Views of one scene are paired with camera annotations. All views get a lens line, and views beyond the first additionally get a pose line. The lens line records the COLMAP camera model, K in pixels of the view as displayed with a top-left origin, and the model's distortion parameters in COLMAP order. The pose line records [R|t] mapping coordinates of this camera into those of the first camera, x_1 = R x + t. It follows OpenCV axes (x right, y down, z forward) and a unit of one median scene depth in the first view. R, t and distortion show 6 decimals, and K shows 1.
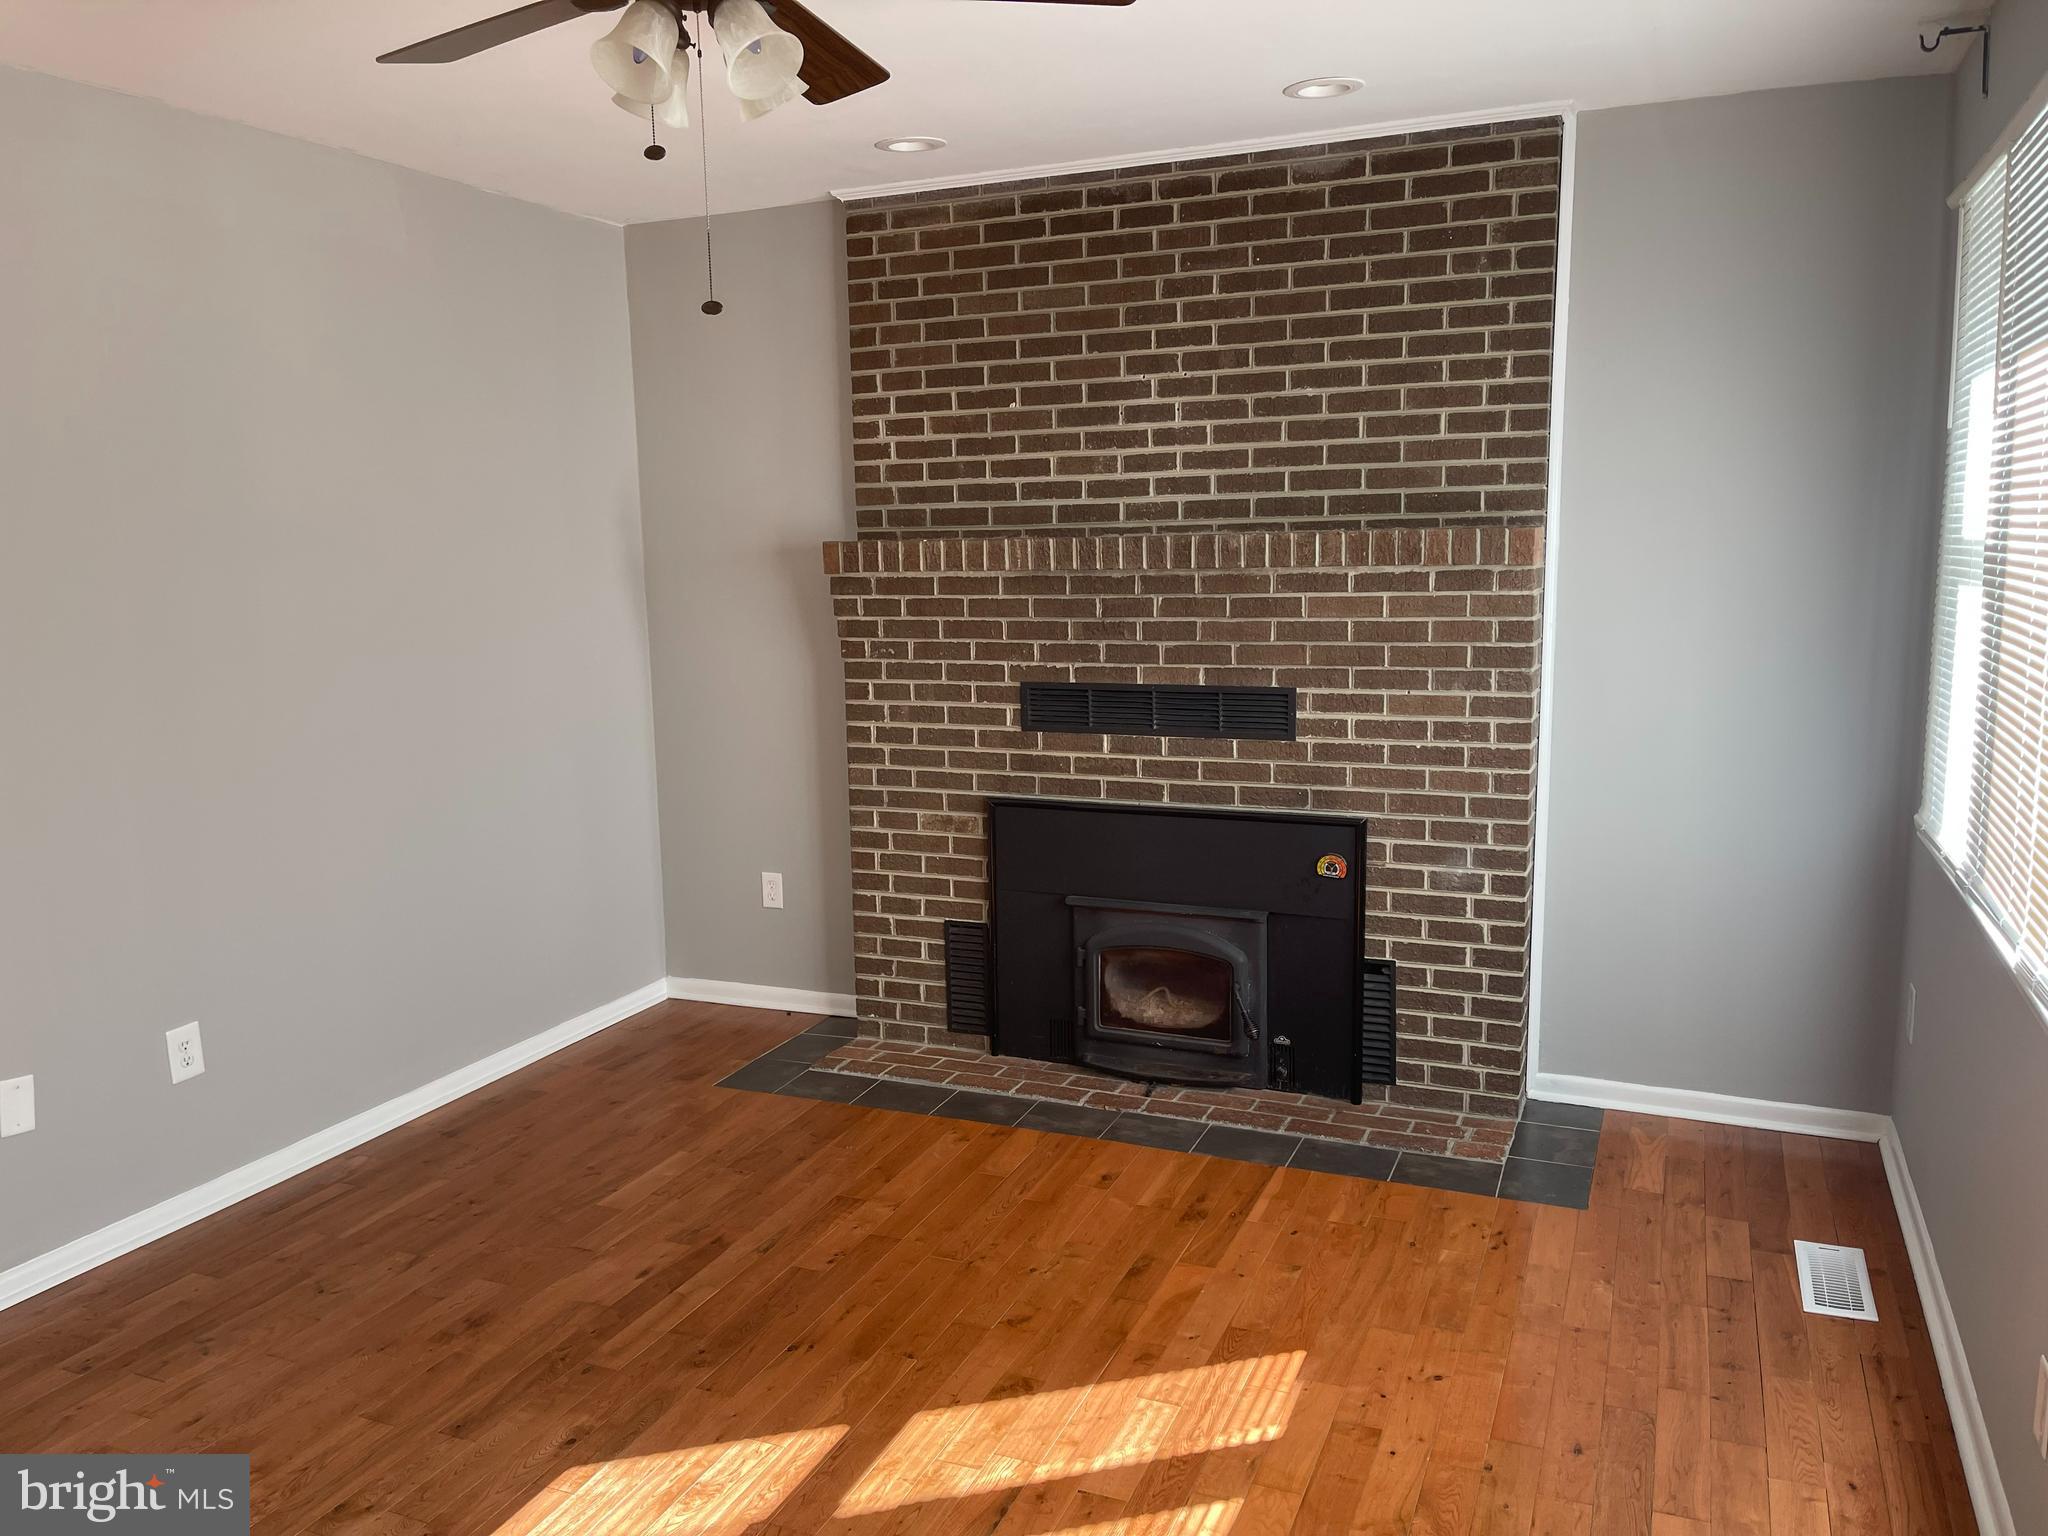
lens RADIAL K [[1562.6, 0, 1024.4], [0, 1562.6, 762.9], [0, 0, 1]] dist [0.007980, 0.000605]
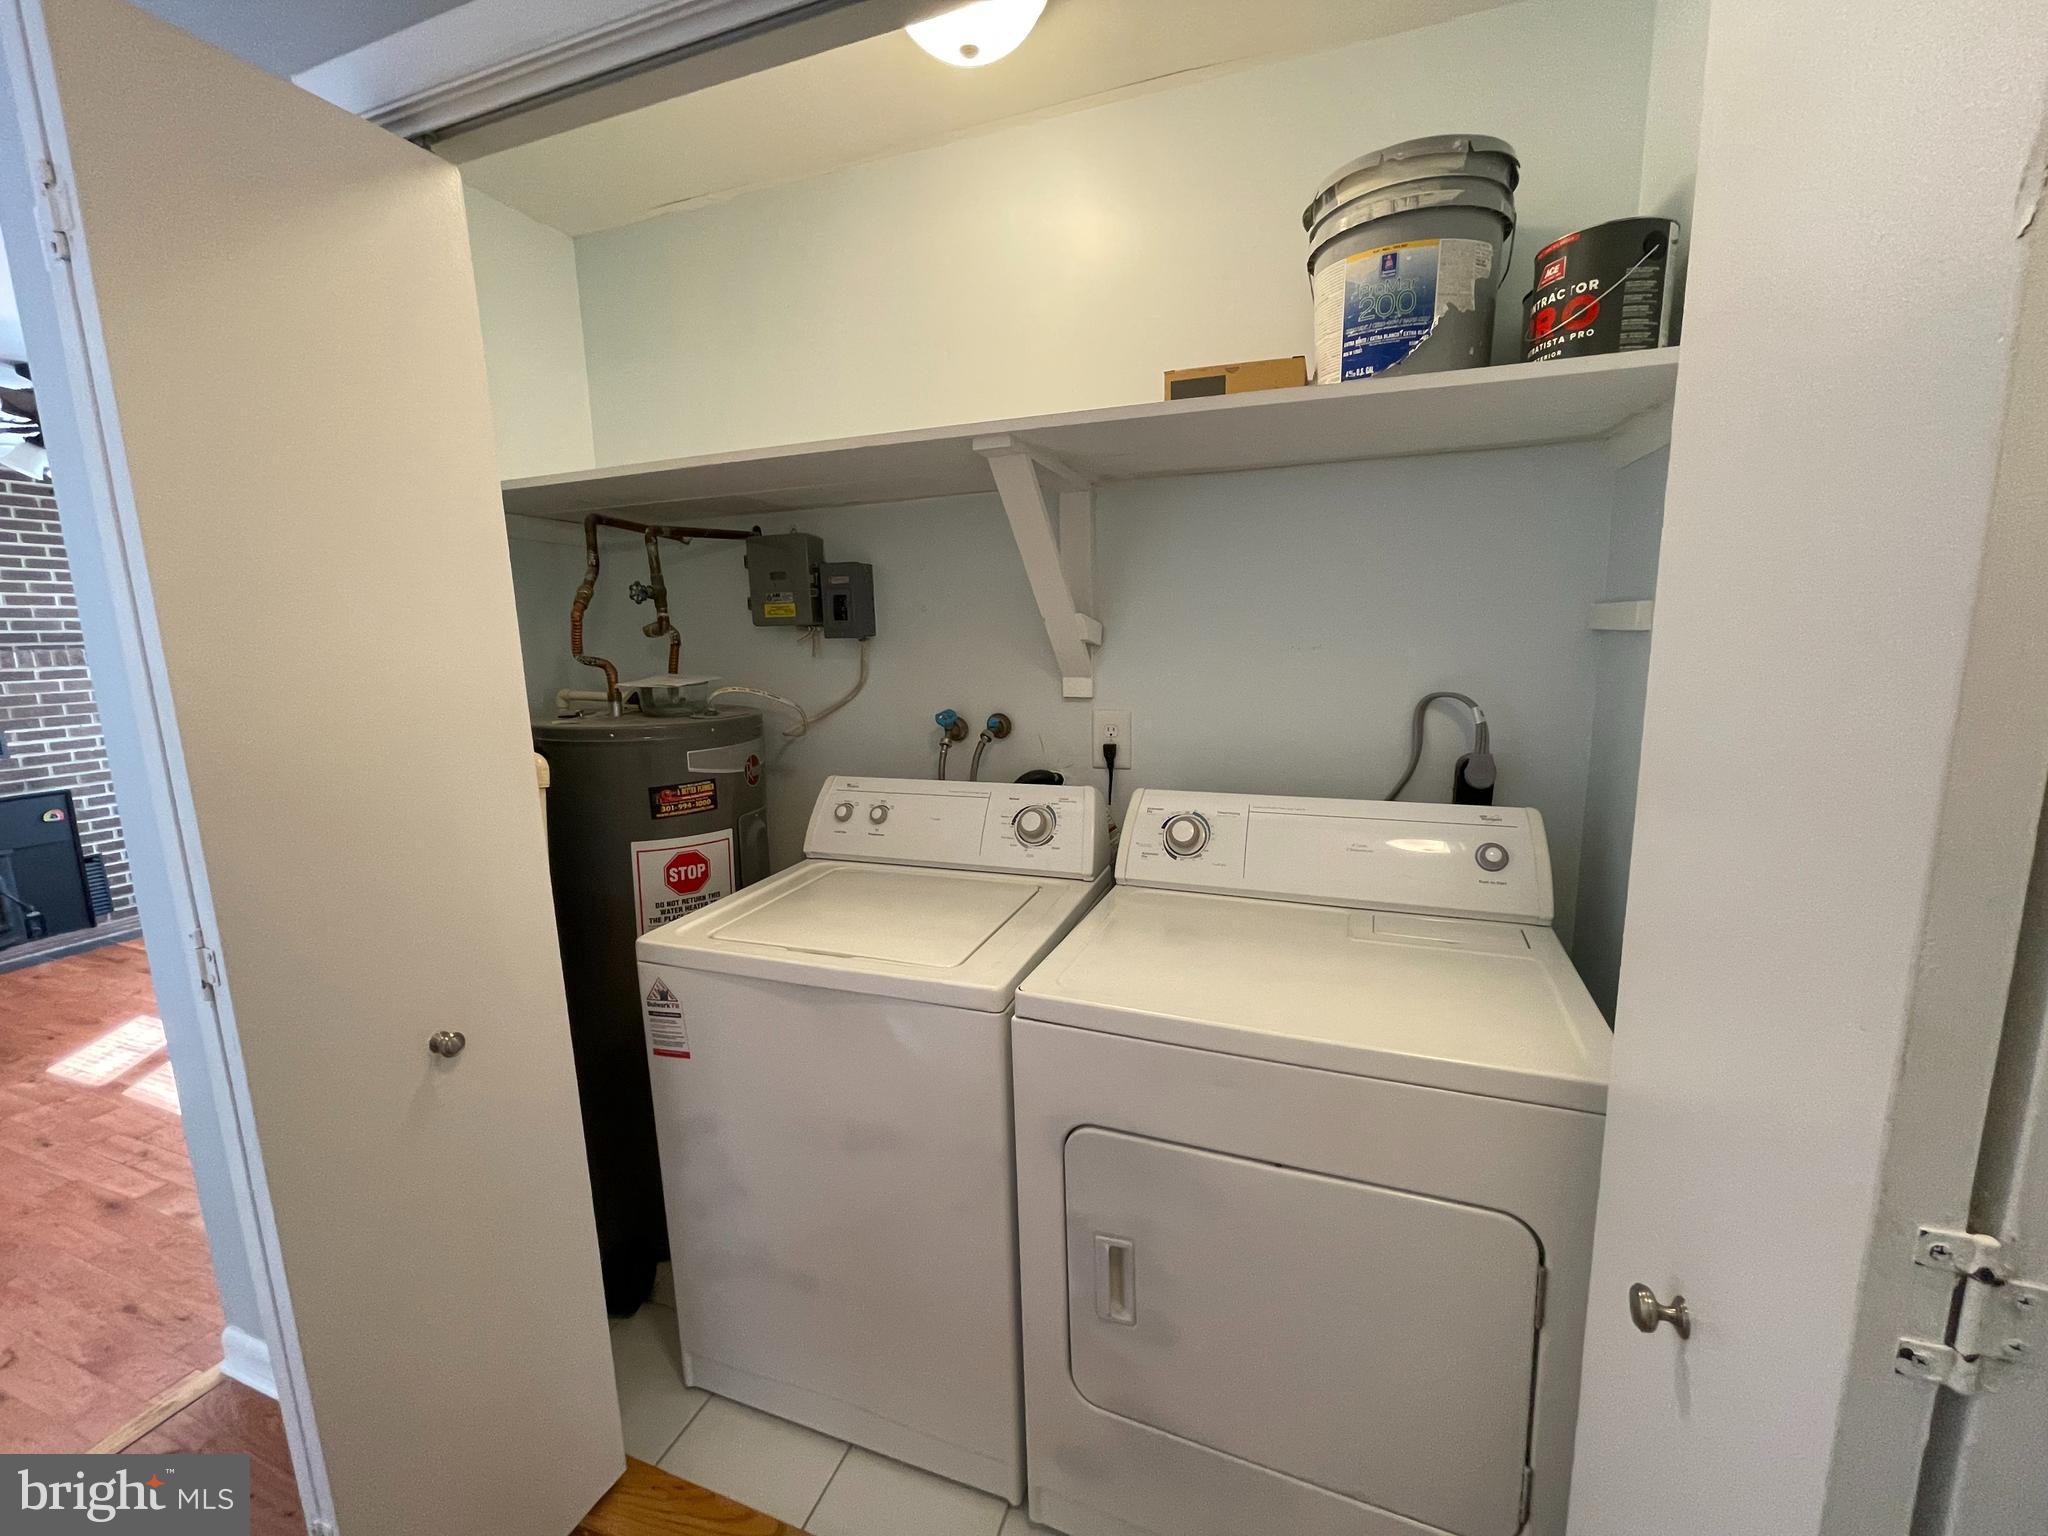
lens RADIAL K [[829.3, 0, 1020.6], [0, 829.3, 764.9], [0, 0, 1]] dist [0.007256, 0.000260]
pose [[-0.047833, -0.142819, 0.988592, -0.930543], [0.169179, 0.974267, 0.148935, 0.052291], [-0.984424, 0.174373, -0.022440, -0.222796]]
